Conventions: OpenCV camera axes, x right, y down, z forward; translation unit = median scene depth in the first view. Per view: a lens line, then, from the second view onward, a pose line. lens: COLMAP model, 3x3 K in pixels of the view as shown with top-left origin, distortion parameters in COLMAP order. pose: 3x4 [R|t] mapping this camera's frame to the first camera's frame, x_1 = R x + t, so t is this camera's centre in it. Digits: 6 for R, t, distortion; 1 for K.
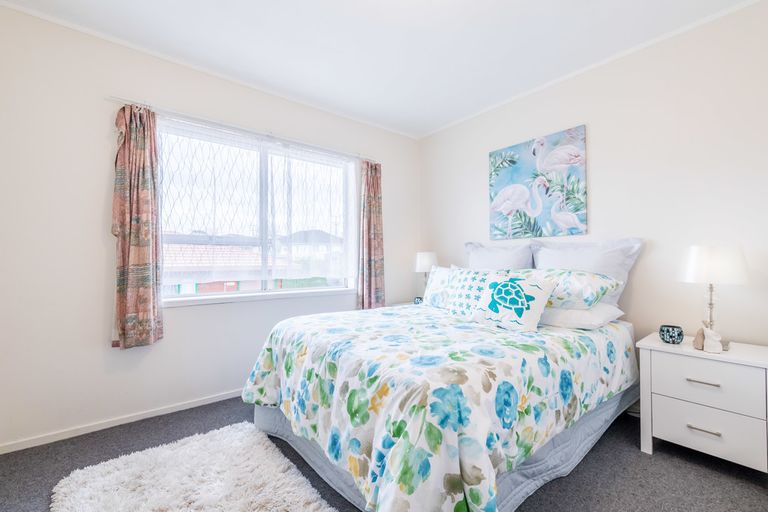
lens RADIAL K [[342.2, 0, 384.5], [0, 342.2, 257.9], [0, 0, 1]] dist [0.009568, -0.000306]
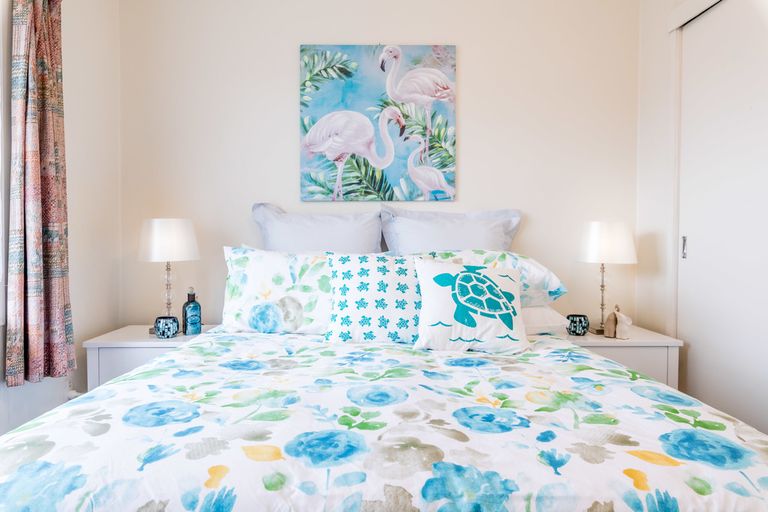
lens RADIAL K [[507.1, 0, 384.0], [0, 507.1, 253.5], [0, 0, 1]] dist [-0.002573, 0.003220]
pose [[0.608950, -0.016299, 0.793041, -0.317740], [-0.009975, 0.999552, 0.028202, 0.010752], [-0.793146, -0.025085, 0.608515, 0.439681]]
